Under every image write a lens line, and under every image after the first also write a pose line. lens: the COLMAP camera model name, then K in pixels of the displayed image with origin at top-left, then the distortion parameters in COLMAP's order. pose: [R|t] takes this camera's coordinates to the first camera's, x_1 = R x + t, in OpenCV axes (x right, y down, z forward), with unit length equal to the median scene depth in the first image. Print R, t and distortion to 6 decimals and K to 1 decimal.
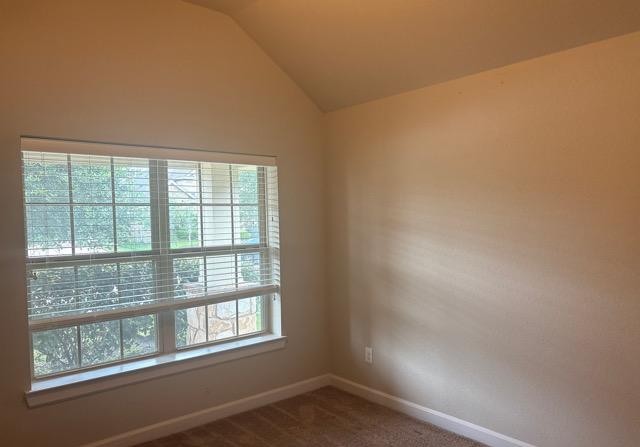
lens RADIAL K [[493.4, 0, 320.4], [0, 493.4, 241.2], [0, 0, 1]] dist [0.011994, -0.001895]
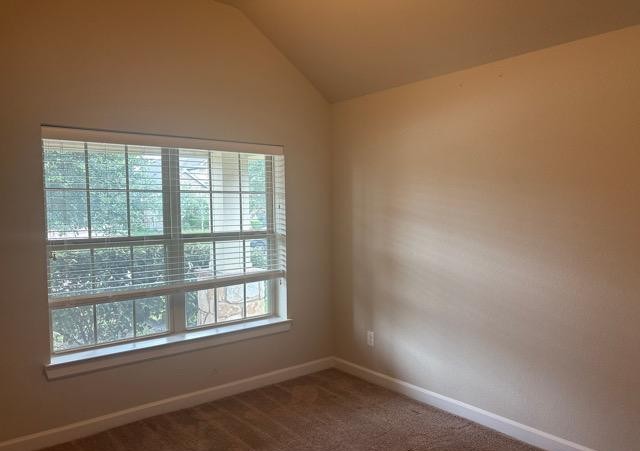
lens RADIAL K [[491.9, 0, 319.1], [0, 491.9, 239.0], [0, 0, 1]] dist [0.017072, -0.002457]
pose [[0.999605, 0.010938, -0.025906, 0.014548], [-0.010517, 0.999811, 0.016346, 0.006090], [0.026080, -0.016068, 0.999531, -0.033933]]
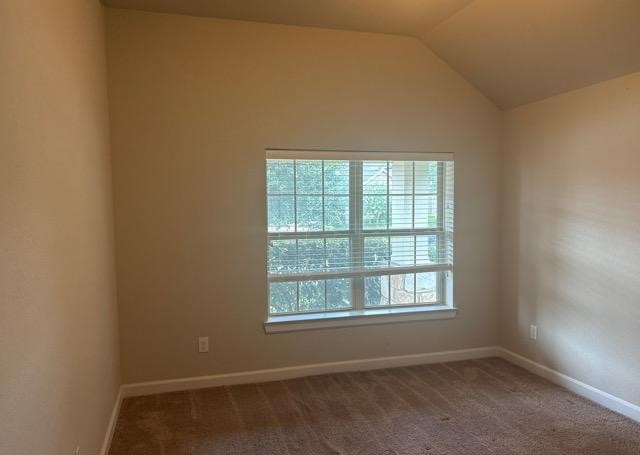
lens RADIAL K [[483.3, 0, 319.9], [0, 483.3, 236.0], [0, 0, 1]] dist [0.057294, -0.073543]
pose [[0.912544, 0.033987, -0.407563, 0.101732], [-0.026639, 0.999364, 0.023692, 0.005083], [0.408109, -0.010762, 0.912870, -0.185574]]
